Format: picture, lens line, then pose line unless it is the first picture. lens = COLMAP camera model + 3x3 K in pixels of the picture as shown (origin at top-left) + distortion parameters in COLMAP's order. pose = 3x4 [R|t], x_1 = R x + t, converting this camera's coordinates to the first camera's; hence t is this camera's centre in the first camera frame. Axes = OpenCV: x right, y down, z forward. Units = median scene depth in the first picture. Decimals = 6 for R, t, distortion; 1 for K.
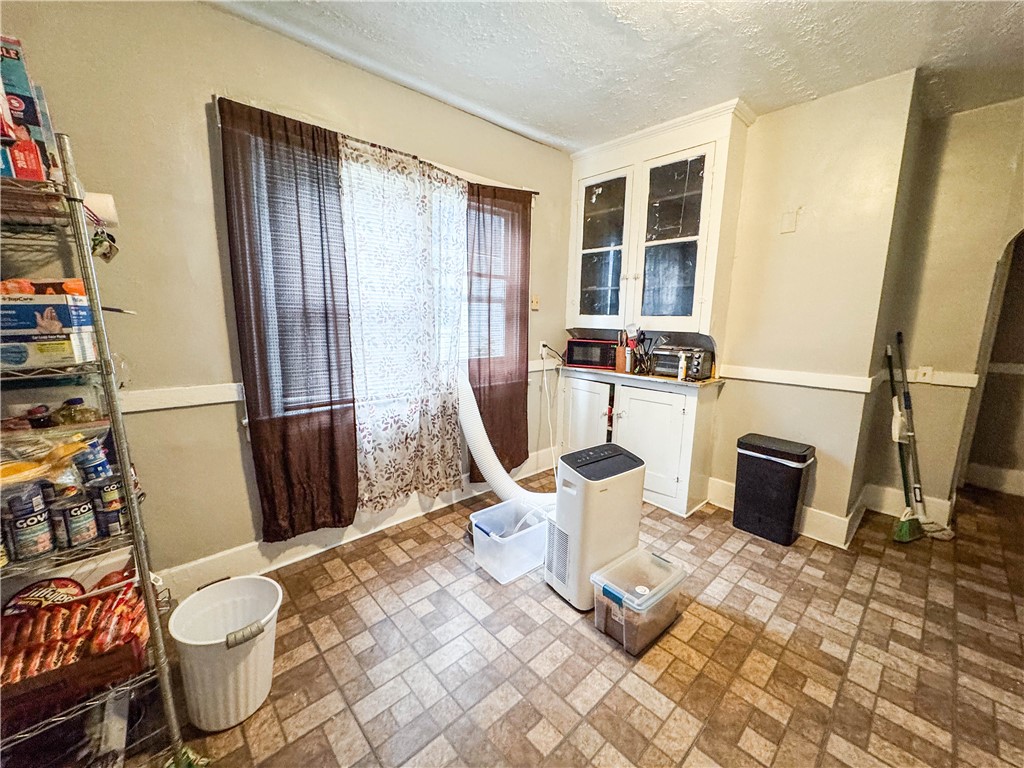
lens RADIAL K [[407.3, 0, 511.3], [0, 407.3, 382.8], [0, 0, 1]] dist [0.000110, 0.000018]
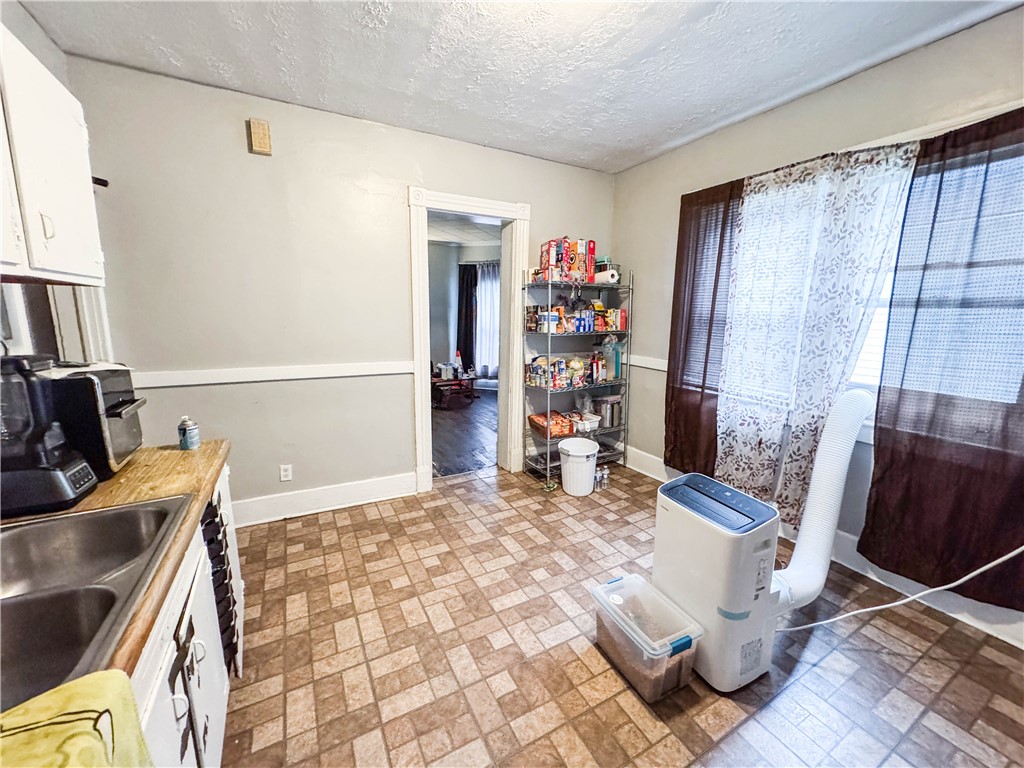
lens RADIAL K [[407.3, 0, 512.7], [0, 407.3, 385.0], [0, 0, 1]] dist [0.000110, 0.000018]
pose [[-0.245468, 0.160704, -0.955991, 1.023816], [-0.179167, 0.961653, 0.207660, -0.126284], [0.952704, 0.222256, -0.207262, 0.697901]]
